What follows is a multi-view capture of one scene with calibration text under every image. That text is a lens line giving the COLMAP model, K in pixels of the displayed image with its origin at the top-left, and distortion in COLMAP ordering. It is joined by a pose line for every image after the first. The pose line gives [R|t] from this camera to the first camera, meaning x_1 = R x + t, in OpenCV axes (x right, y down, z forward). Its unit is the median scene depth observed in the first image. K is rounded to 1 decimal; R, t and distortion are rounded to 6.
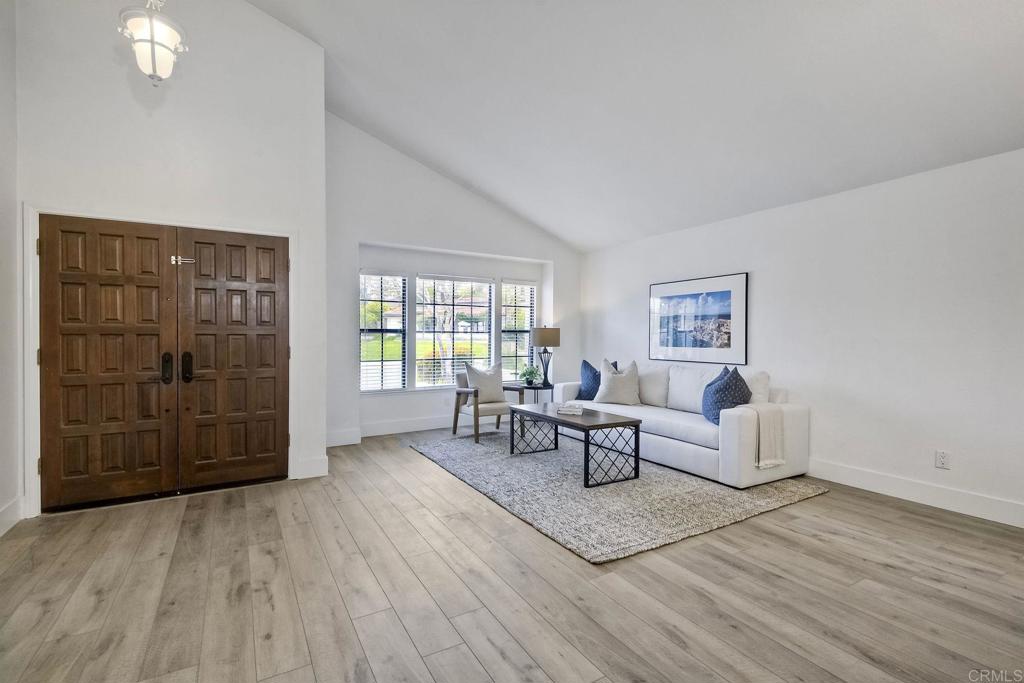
lens RADIAL K [[457.8, 0, 499.6], [0, 457.8, 339.4], [0, 0, 1]] dist [0.038408, -0.020901]
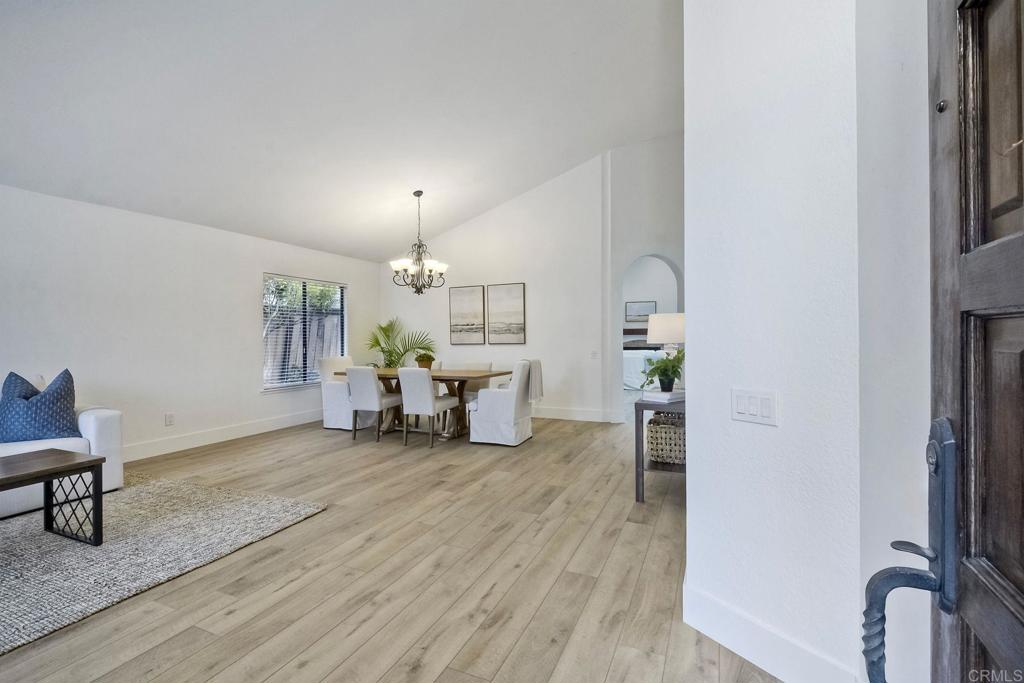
lens RADIAL K [[461.1, 0, 508.2], [0, 461.1, 335.1], [0, 0, 1]] dist [0.034267, -0.022838]
pose [[-0.579225, 0.000871, 0.815167, -0.851240], [0.010483, 0.999925, 0.006381, -0.004651], [-0.815100, 0.012242, -0.579191, 0.977147]]
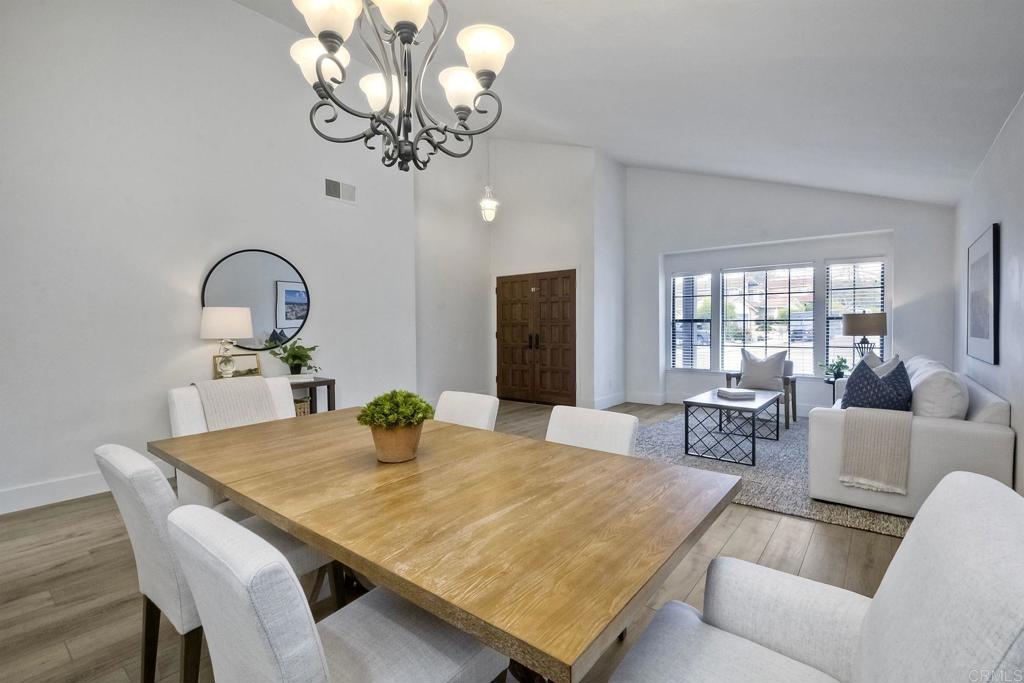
lens RADIAL K [[462.3, 0, 512.0], [0, 462.3, 328.0], [0, 0, 1]] dist [0.030453, -0.022744]
pose [[0.366366, -0.001392, -0.930470, 1.227500], [0.001756, 0.999998, -0.000804, 0.001652], [0.930469, -0.001340, 0.366367, 0.166062]]
